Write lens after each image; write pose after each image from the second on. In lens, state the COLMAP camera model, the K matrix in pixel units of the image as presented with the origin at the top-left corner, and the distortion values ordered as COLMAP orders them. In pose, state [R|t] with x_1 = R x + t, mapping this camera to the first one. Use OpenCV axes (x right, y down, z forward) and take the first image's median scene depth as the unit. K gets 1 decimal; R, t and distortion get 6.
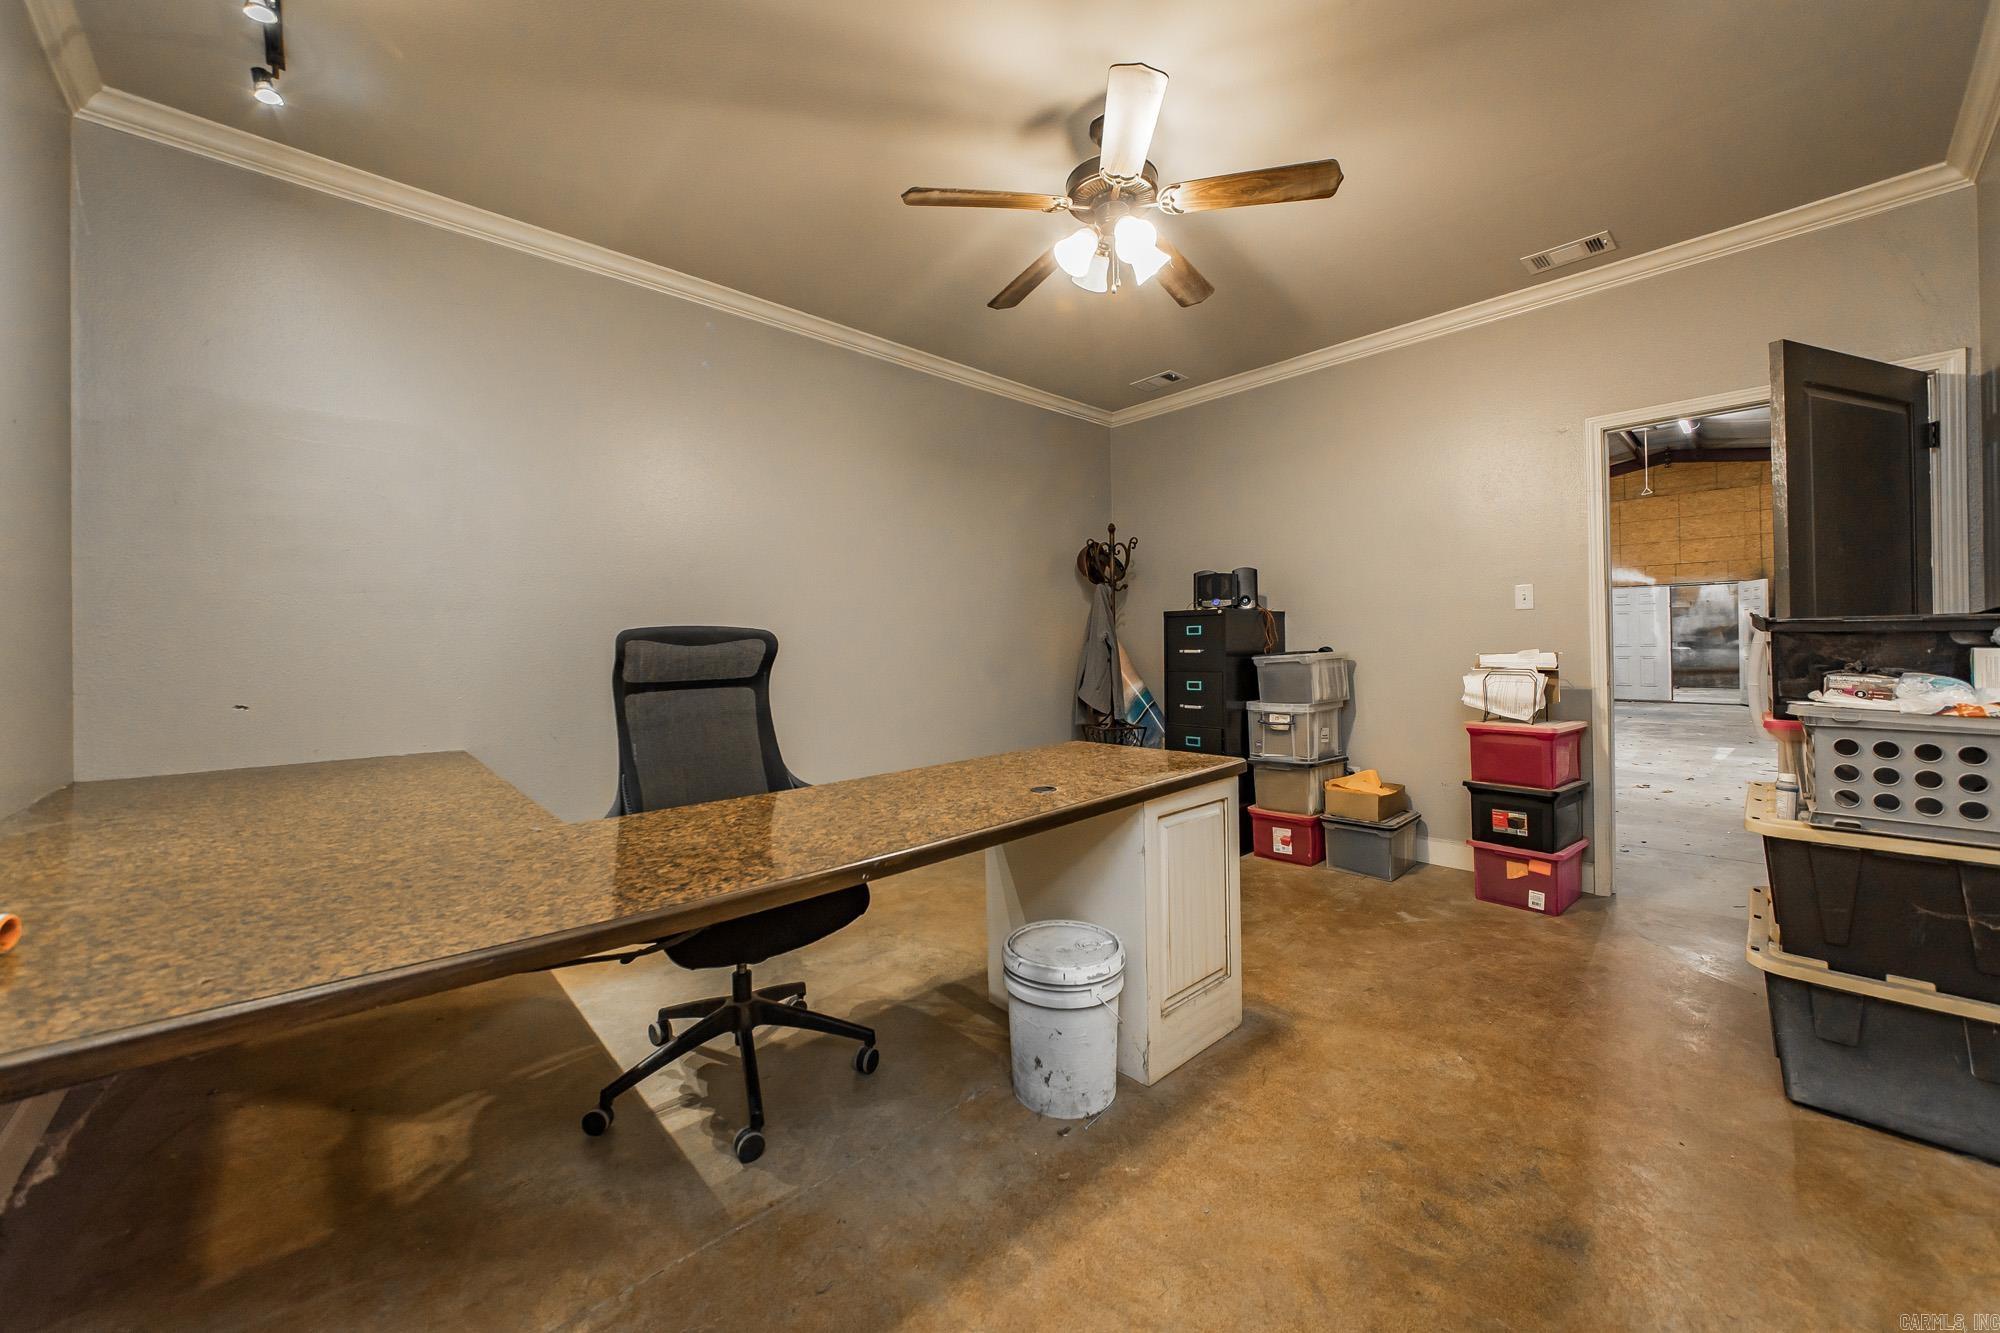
lens RADIAL K [[731.3, 0, 999.9], [0, 731.3, 650.2], [0, 0, 1]] dist [-0.000141, 0.000008]
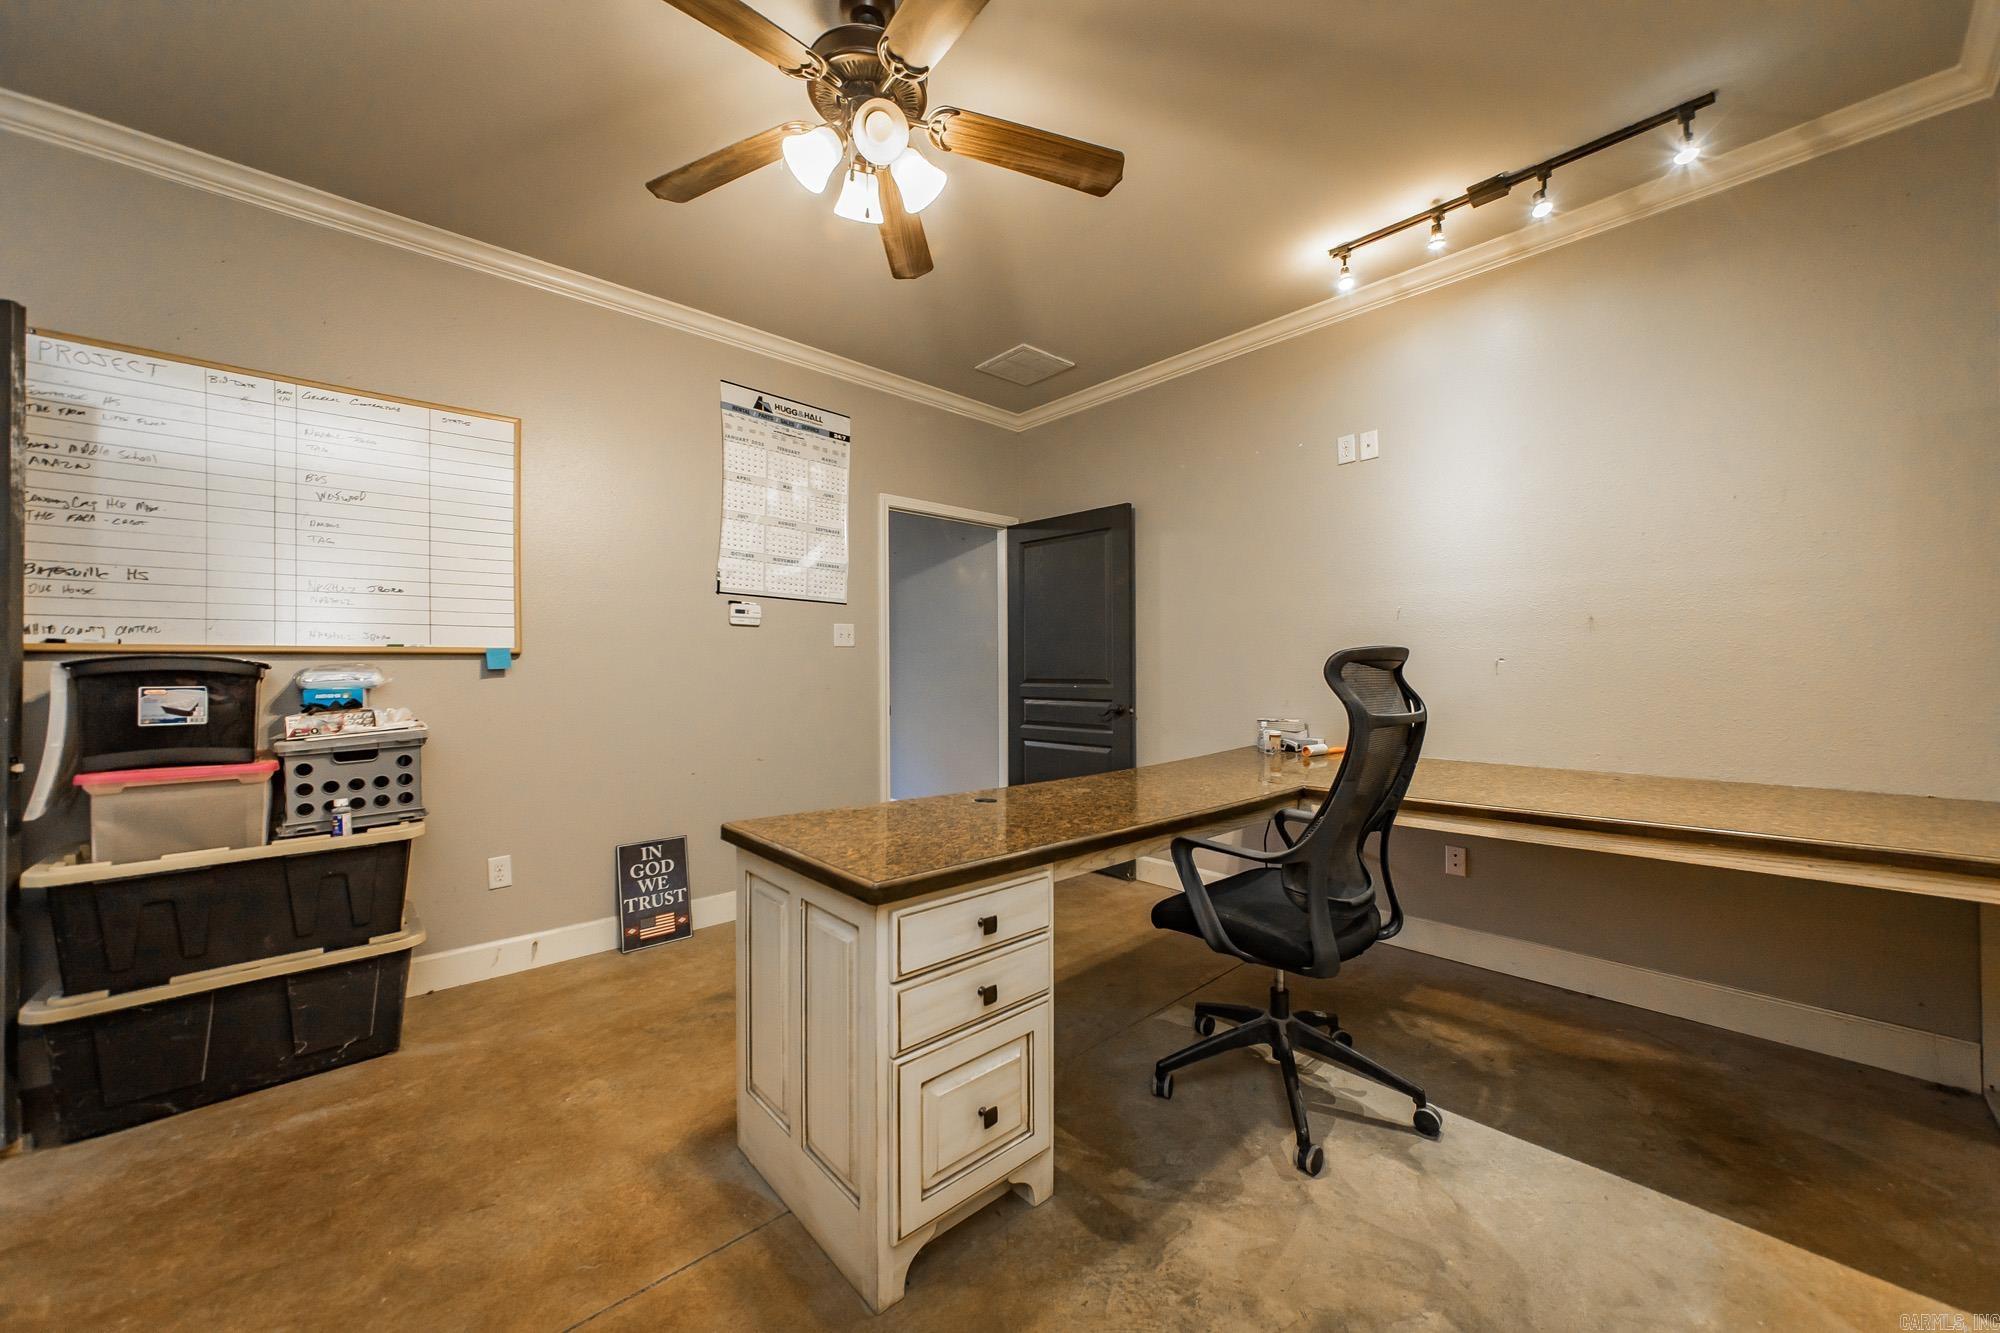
lens RADIAL K [[731.3, 0, 997.5], [0, 731.3, 667.0], [0, 0, 1]] dist [-0.000141, 0.000008]
pose [[-0.999748, 0.022389, 0.001341, 0.030045], [0.022390, 0.999749, 0.000699, -0.020679], [-0.001325, 0.000729, -0.999999, 2.075210]]
